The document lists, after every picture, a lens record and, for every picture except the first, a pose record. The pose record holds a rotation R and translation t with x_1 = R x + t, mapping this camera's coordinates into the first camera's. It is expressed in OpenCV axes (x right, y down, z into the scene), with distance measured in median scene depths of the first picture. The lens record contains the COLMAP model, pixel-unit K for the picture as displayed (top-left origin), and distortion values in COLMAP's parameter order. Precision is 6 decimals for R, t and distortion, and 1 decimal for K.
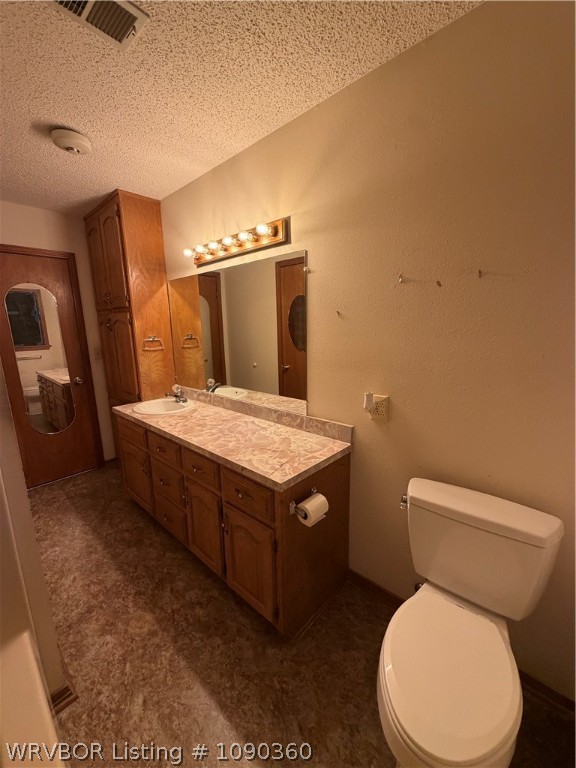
lens RADIAL K [[308.4, 0, 289.5], [0, 308.4, 384.5], [0, 0, 1]] dist [0.001900, 0.000621]
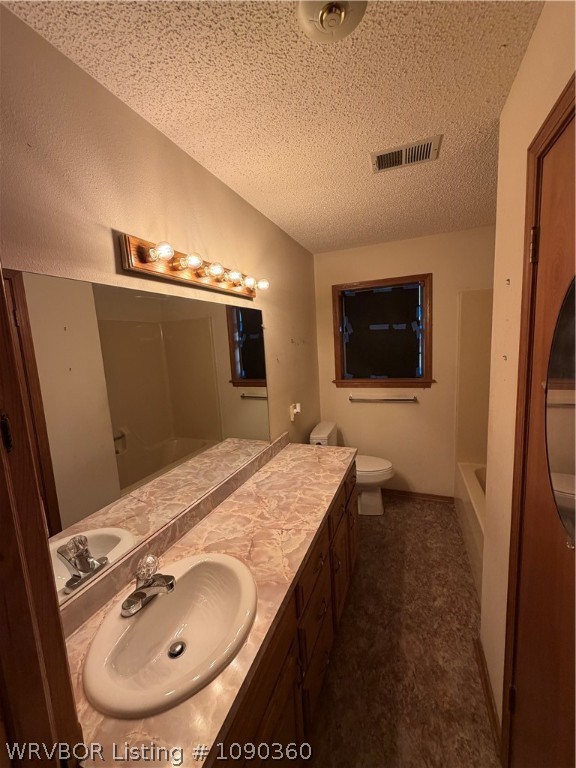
lens RADIAL K [[308.4, 0, 288.7], [0, 308.4, 383.2], [0, 0, 1]] dist [0.001900, 0.000621]
pose [[-0.349140, -0.088282, 0.932903, -1.084714], [0.238654, 0.954347, 0.179628, -0.328731], [-0.906171, 0.285356, -0.312132, 1.271670]]
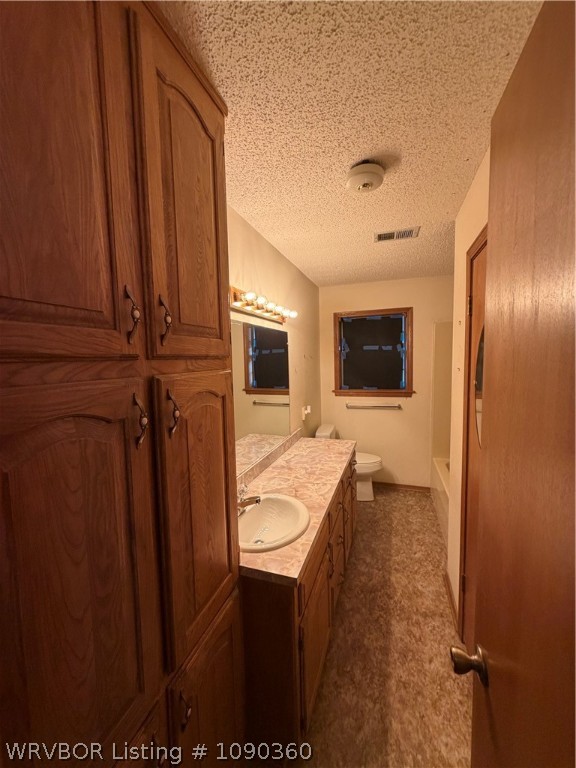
lens RADIAL K [[308.4, 0, 288.9], [0, 308.4, 383.0], [0, 0, 1]] dist [0.001900, 0.000621]
pose [[-0.400754, -0.044707, 0.915094, -1.358472], [0.205878, 0.968870, 0.137497, -0.370887], [-0.892754, 0.243500, -0.379074, 1.558803]]
